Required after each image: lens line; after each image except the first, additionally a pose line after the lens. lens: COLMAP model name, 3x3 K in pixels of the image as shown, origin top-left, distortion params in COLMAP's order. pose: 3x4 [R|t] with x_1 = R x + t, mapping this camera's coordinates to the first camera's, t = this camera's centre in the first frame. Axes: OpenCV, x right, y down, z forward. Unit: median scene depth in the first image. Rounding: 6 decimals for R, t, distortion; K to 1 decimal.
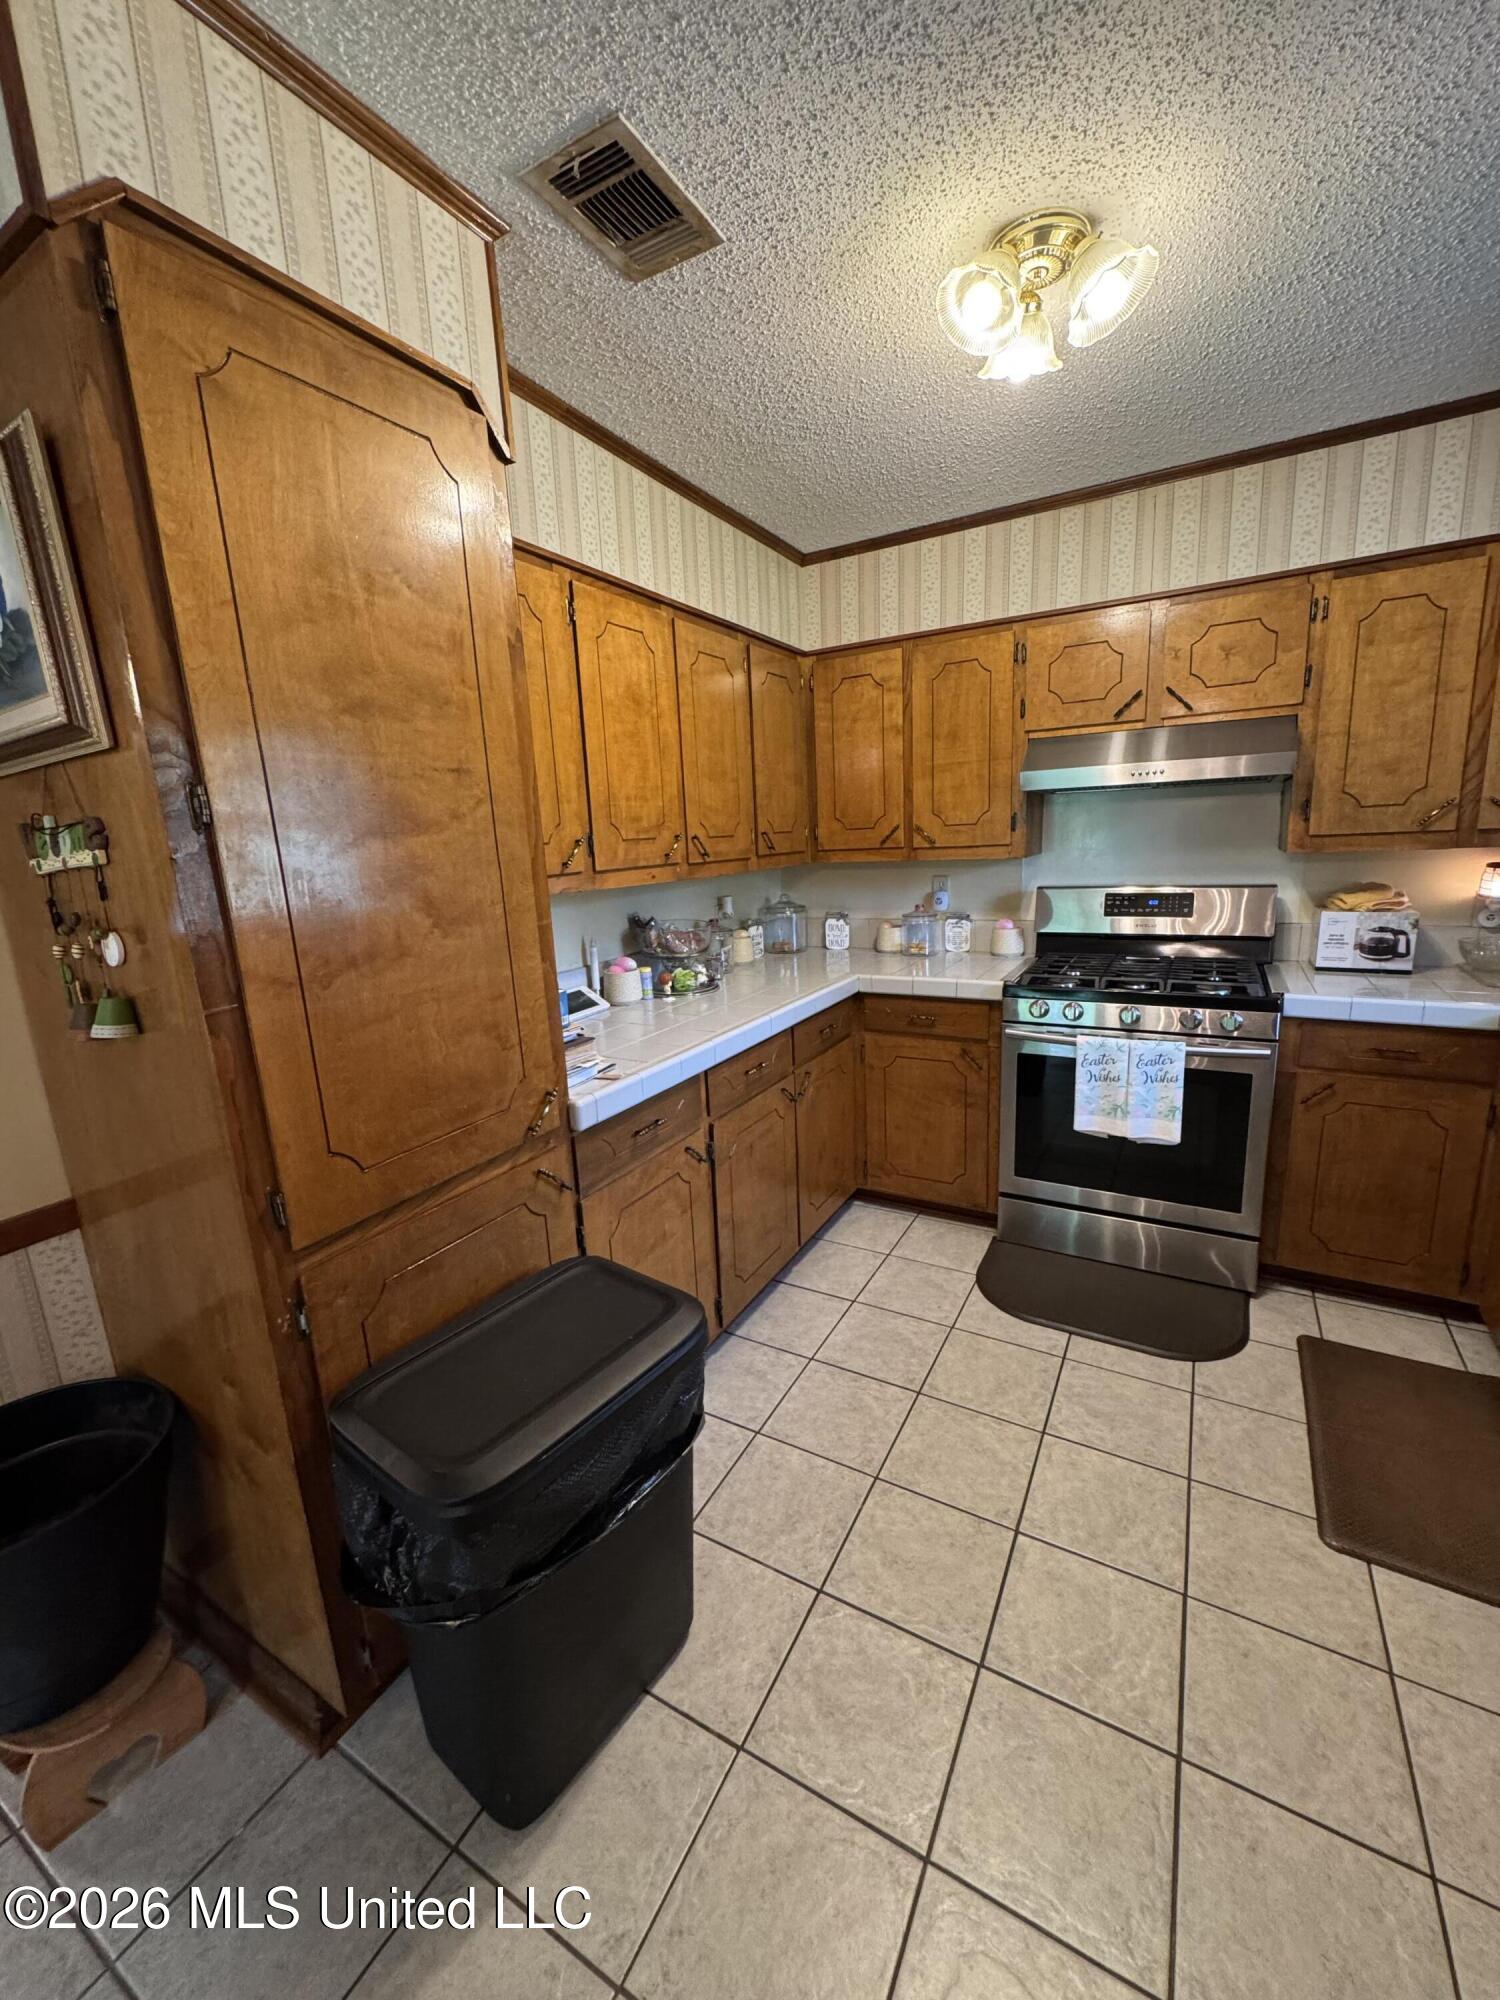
lens RADIAL K [[794.7, 0, 747.0], [0, 794.7, 998.8], [0, 0, 1]] dist [0.000095, 0.000240]
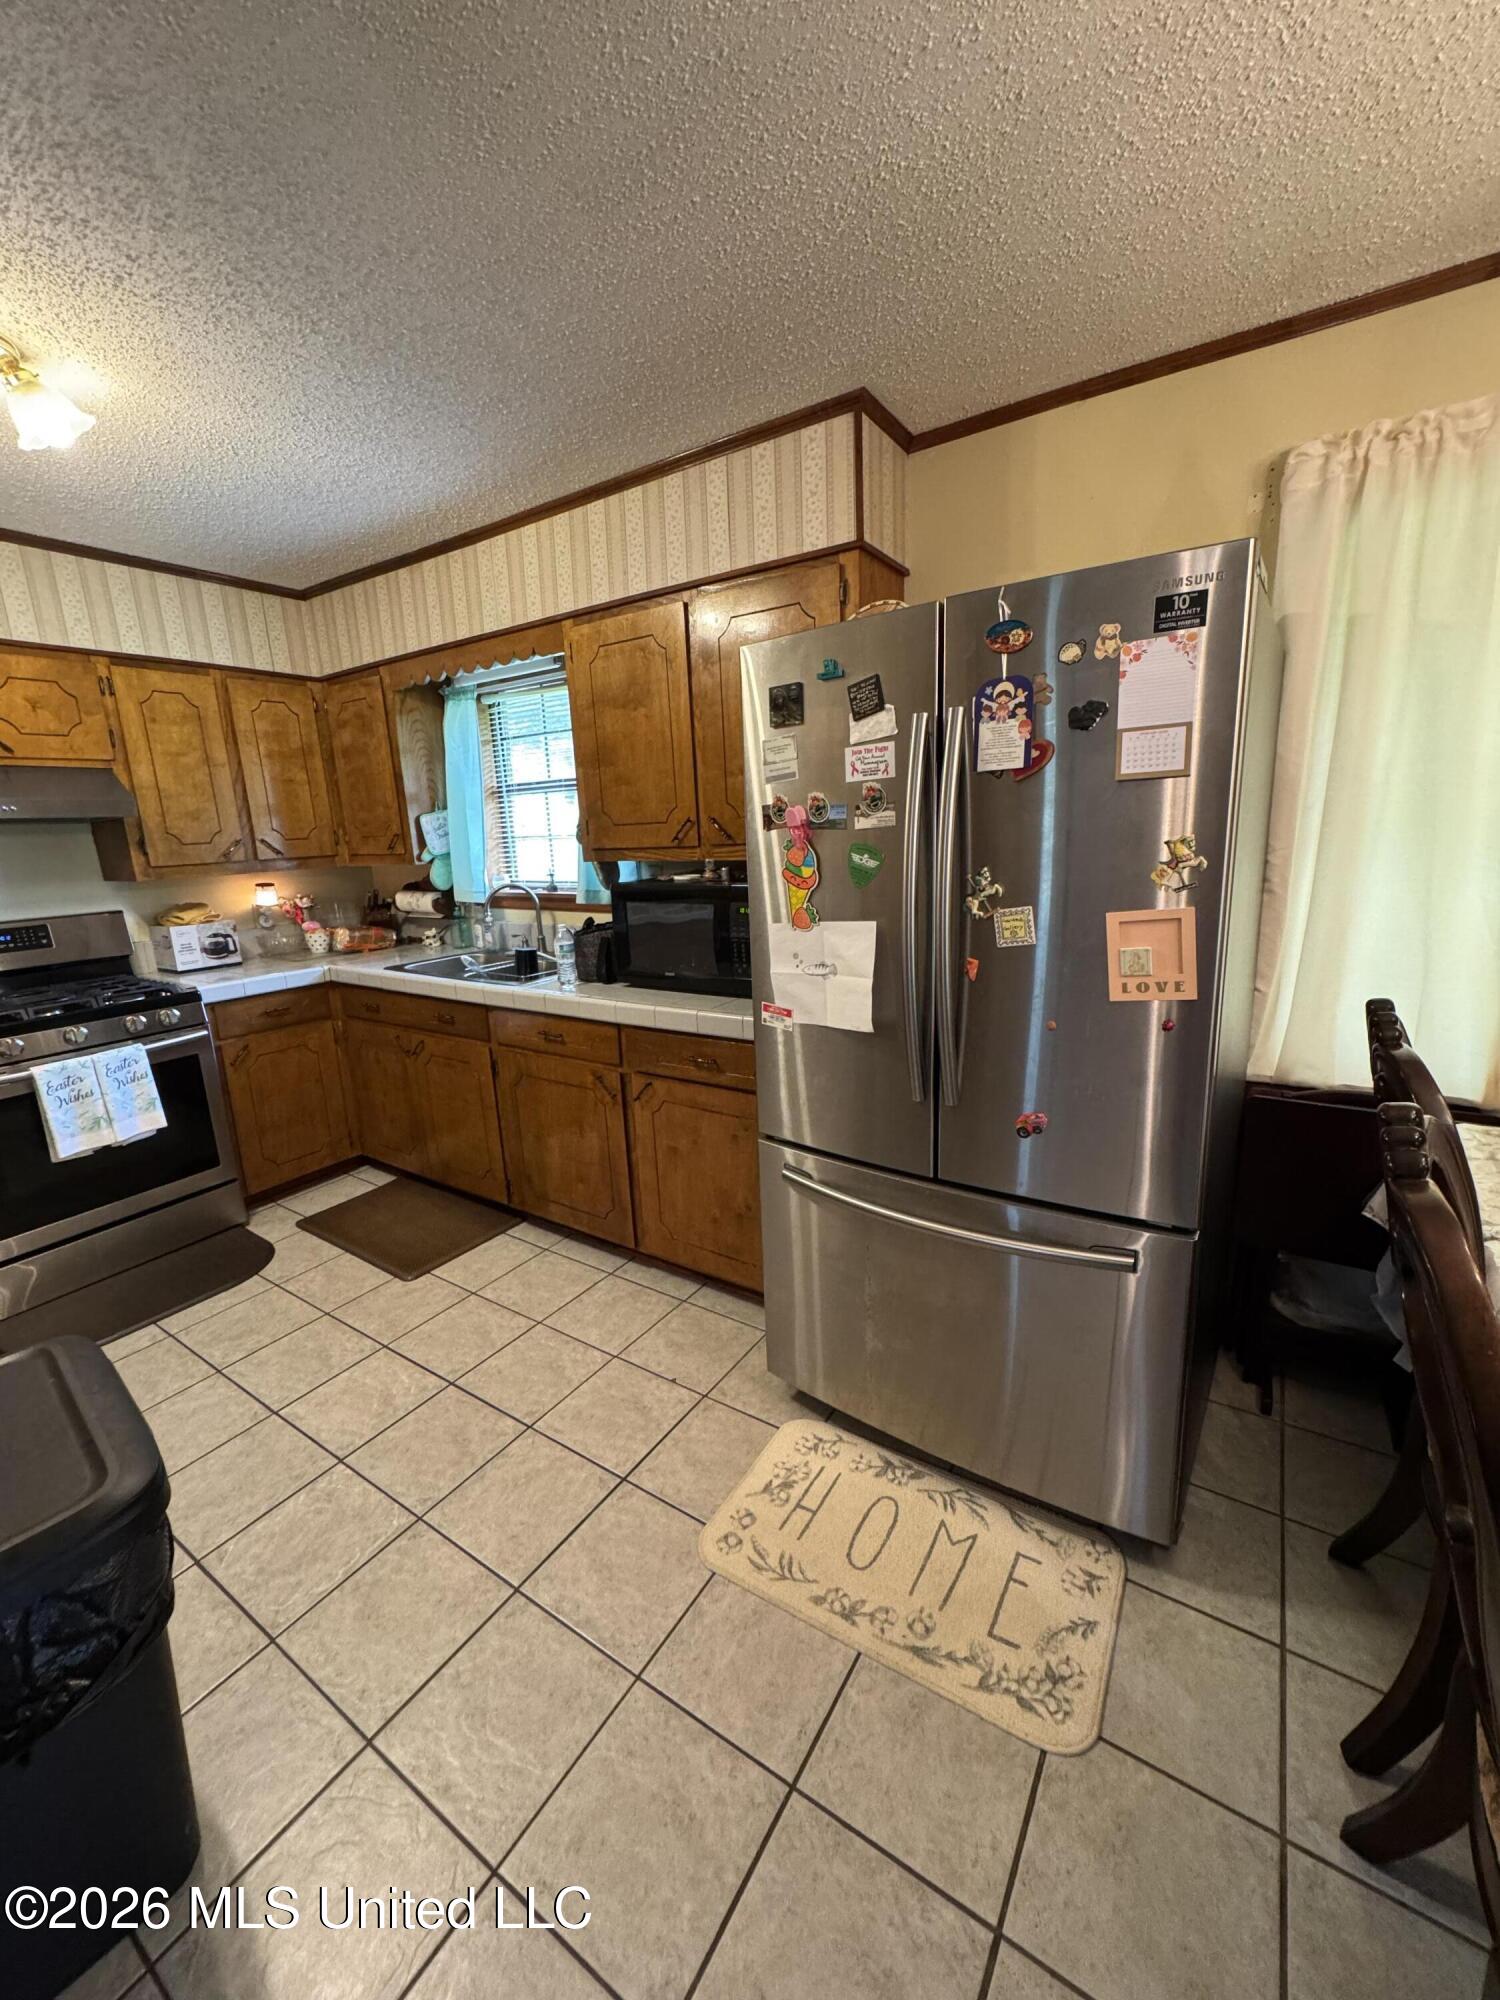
lens RADIAL K [[794.7, 0, 747.0], [0, 794.7, 998.8], [0, 0, 1]] dist [0.000095, 0.000240]
pose [[0.070541, -0.173508, 0.982303, -0.499072], [0.240397, 0.958688, 0.152073, 0.028826], [-0.968108, 0.225416, 0.109338, 0.005998]]
